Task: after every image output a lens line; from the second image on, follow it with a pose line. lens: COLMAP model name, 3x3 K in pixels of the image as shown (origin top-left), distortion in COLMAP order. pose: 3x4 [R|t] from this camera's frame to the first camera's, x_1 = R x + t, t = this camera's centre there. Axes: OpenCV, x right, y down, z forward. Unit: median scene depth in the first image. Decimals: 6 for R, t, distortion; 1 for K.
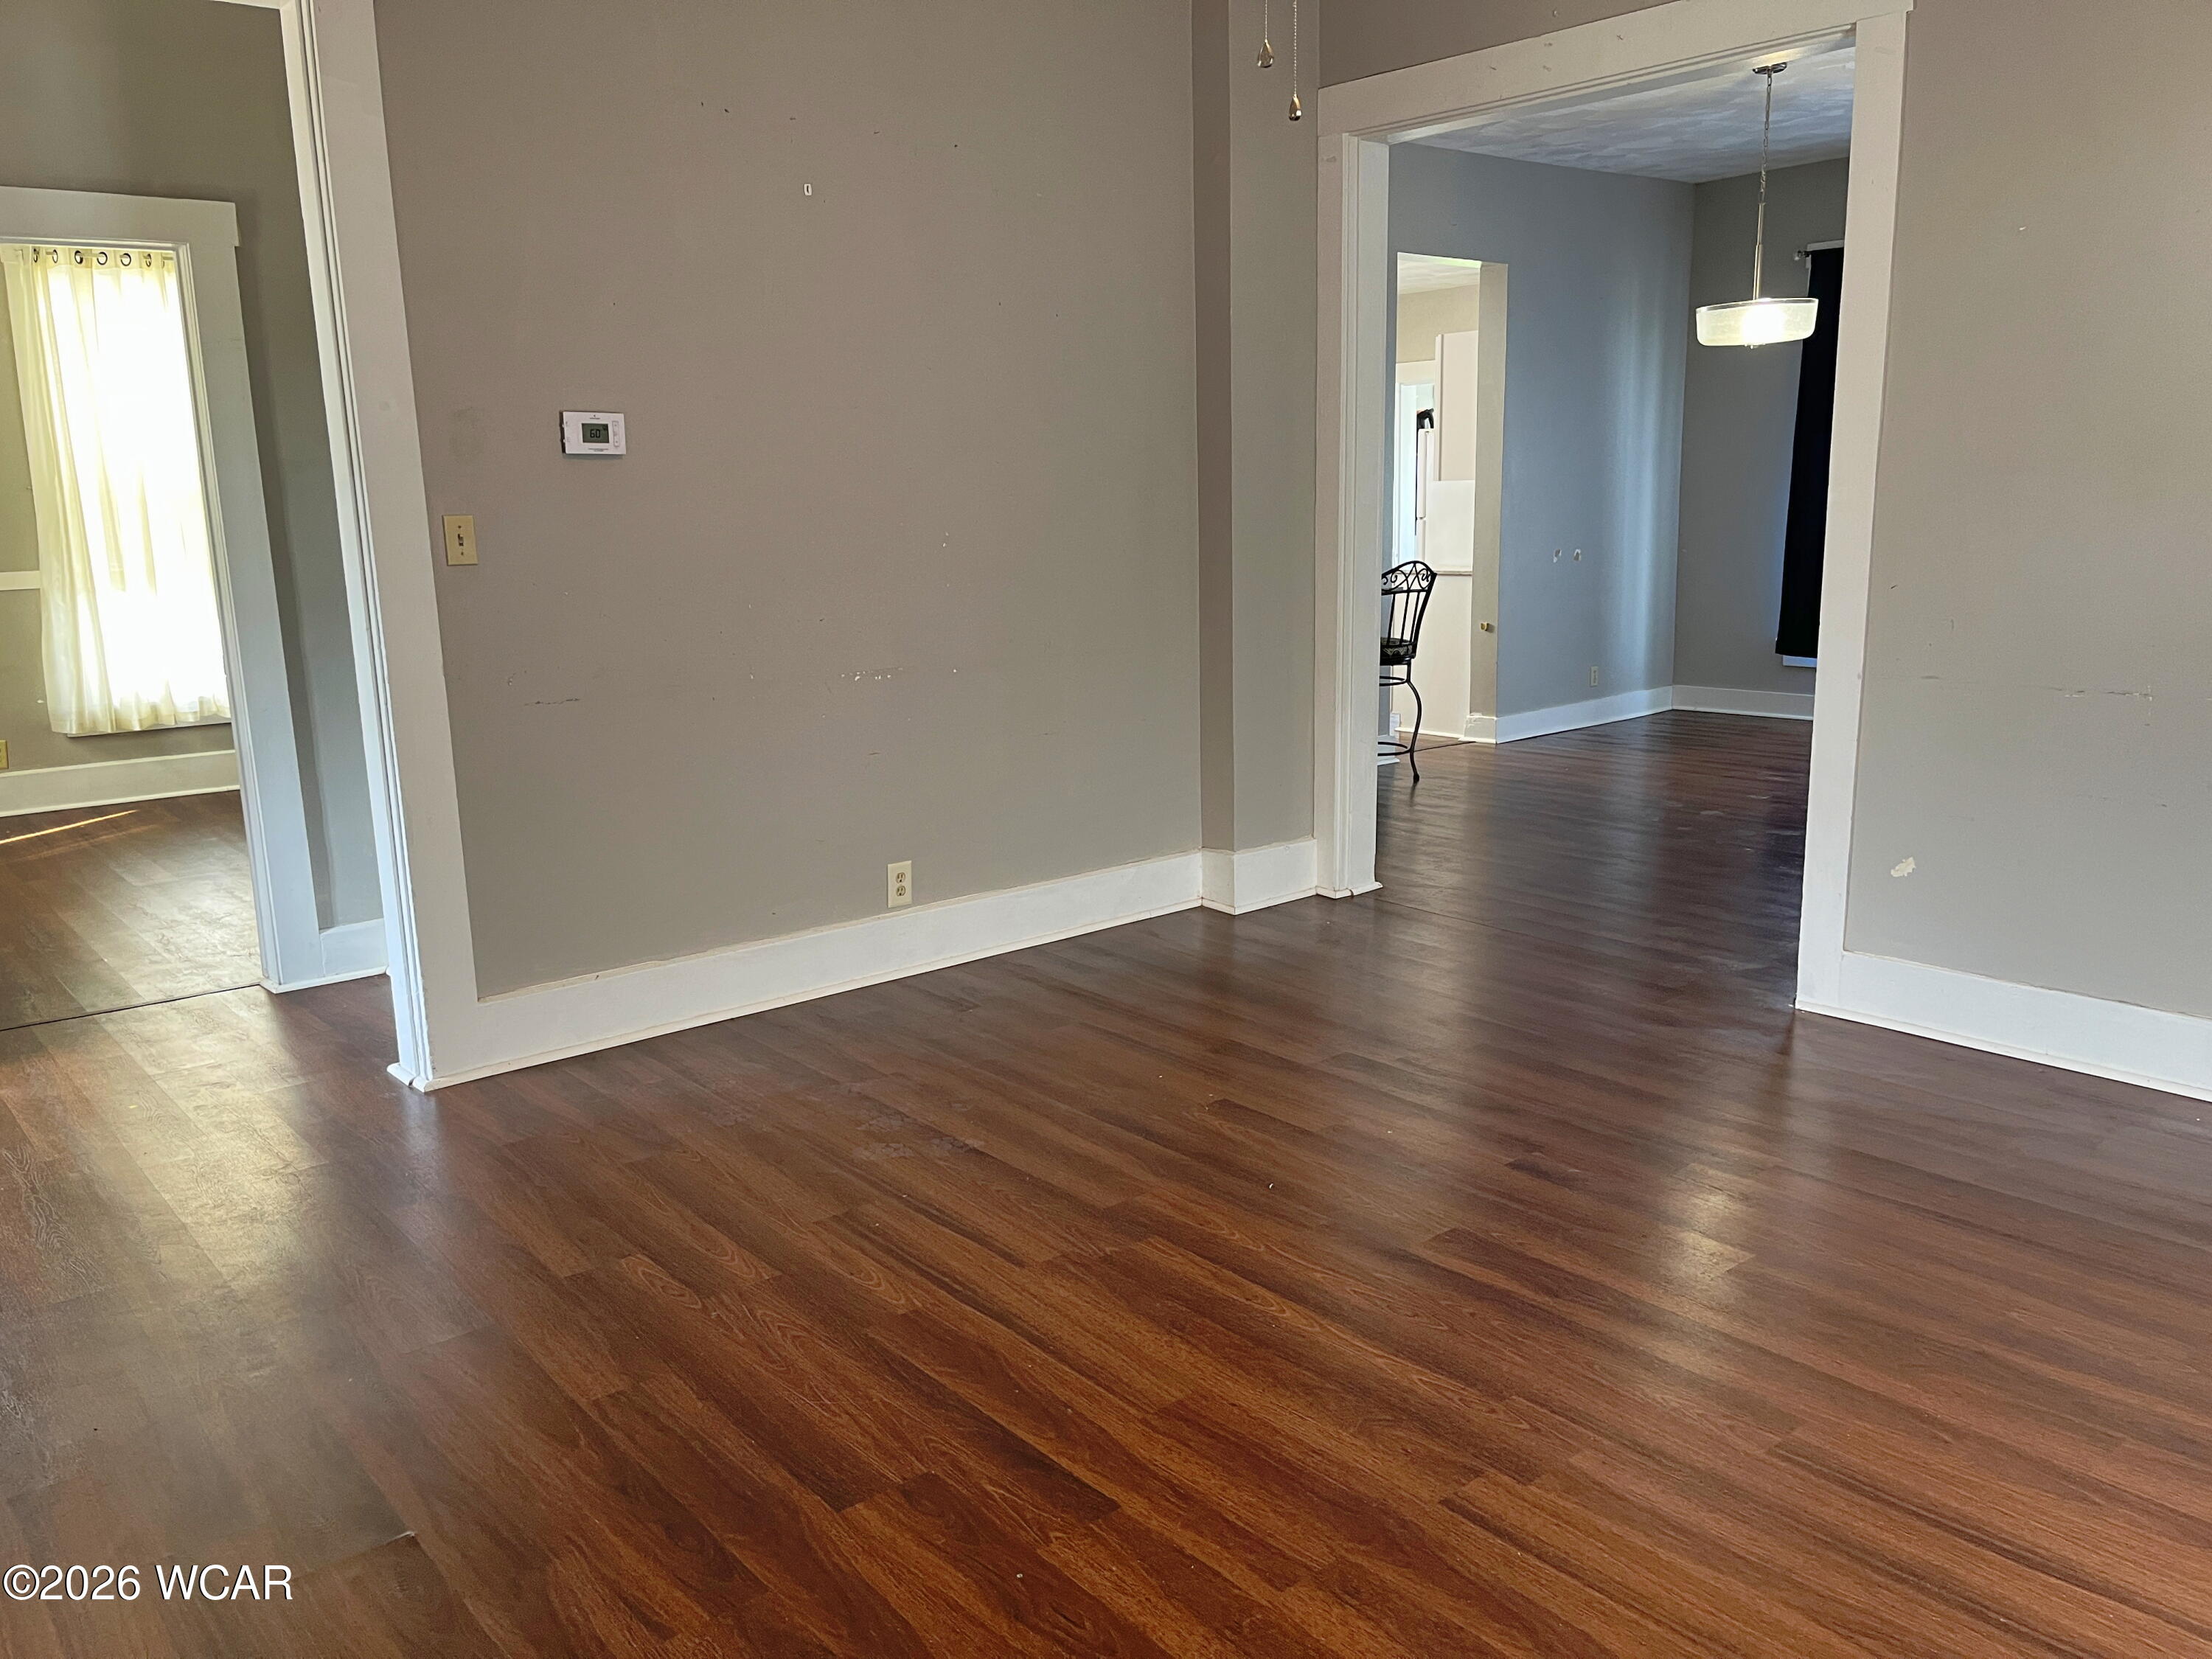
lens RADIAL K [[1665.9, 0, 1109.4], [0, 1665.9, 827.2], [0, 0, 1]] dist [0.064029, -0.092810]
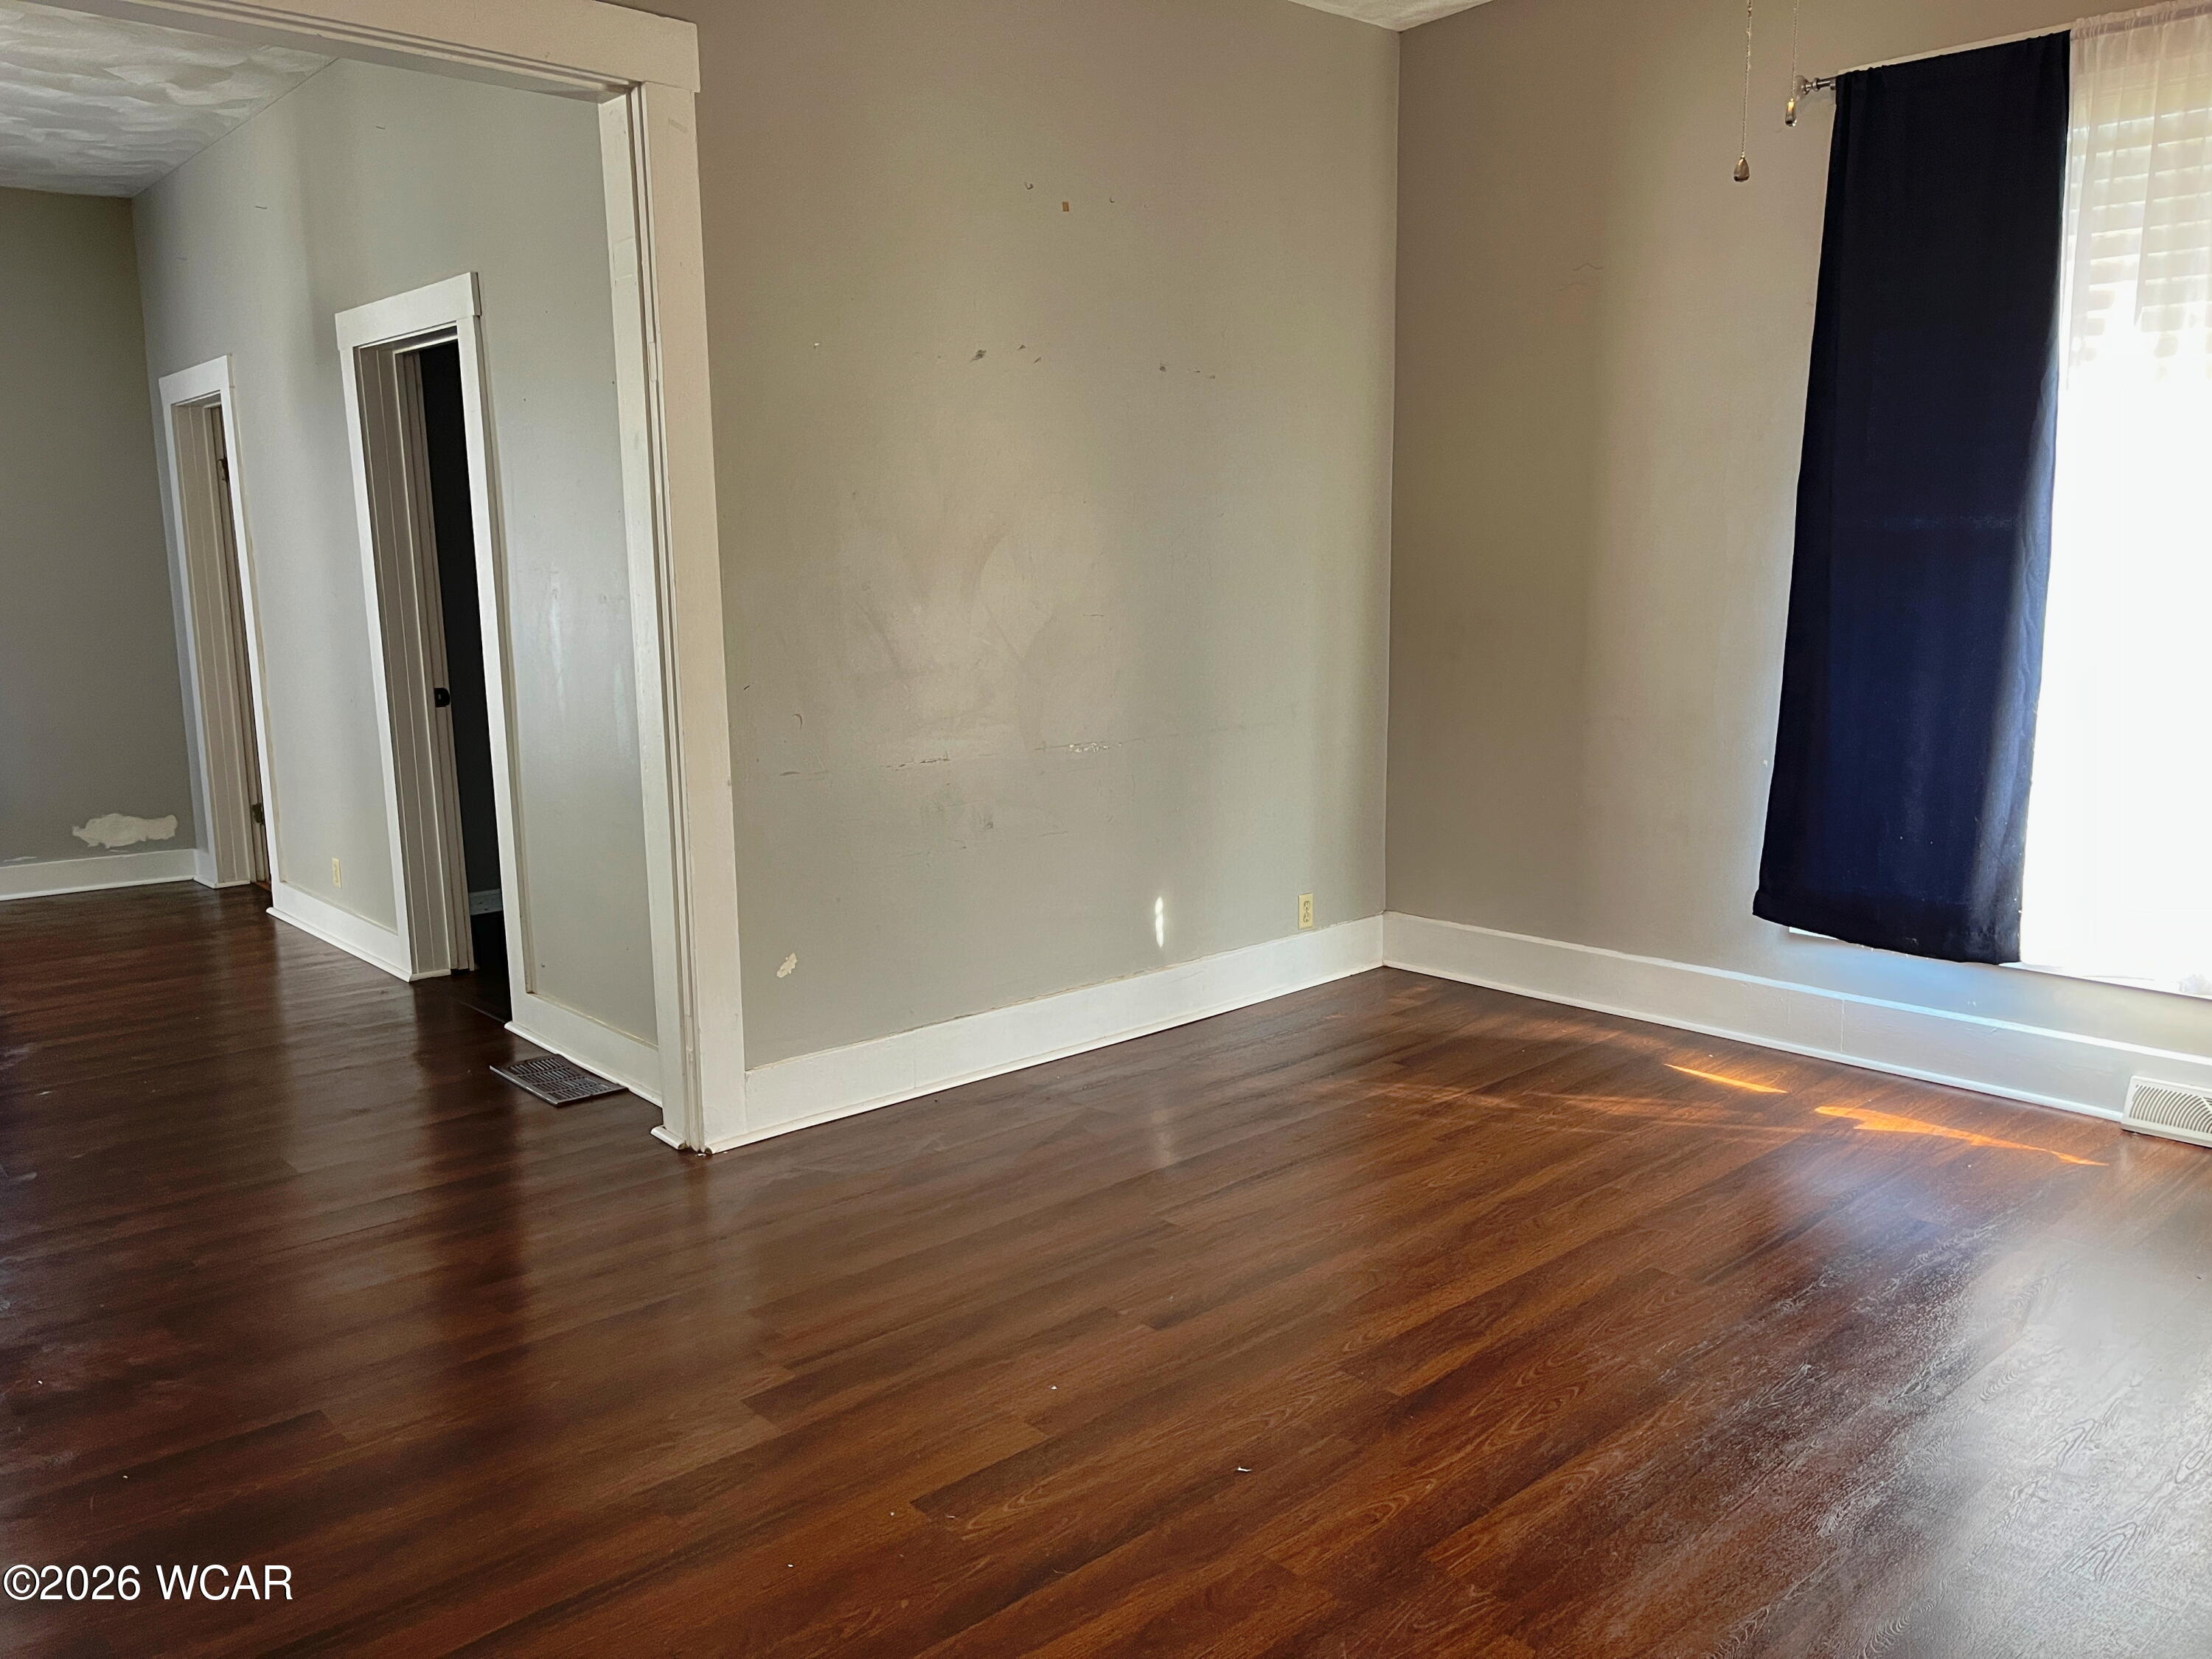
lens RADIAL K [[1665.9, 0, 1109.4], [0, 1665.9, 827.2], [0, 0, 1]] dist [0.064029, -0.092810]
pose [[-0.012433, -0.132112, 0.991157, -0.557871], [0.216720, 0.967316, 0.131653, -0.161622], [-0.976155, 0.216441, 0.016605, 0.891719]]
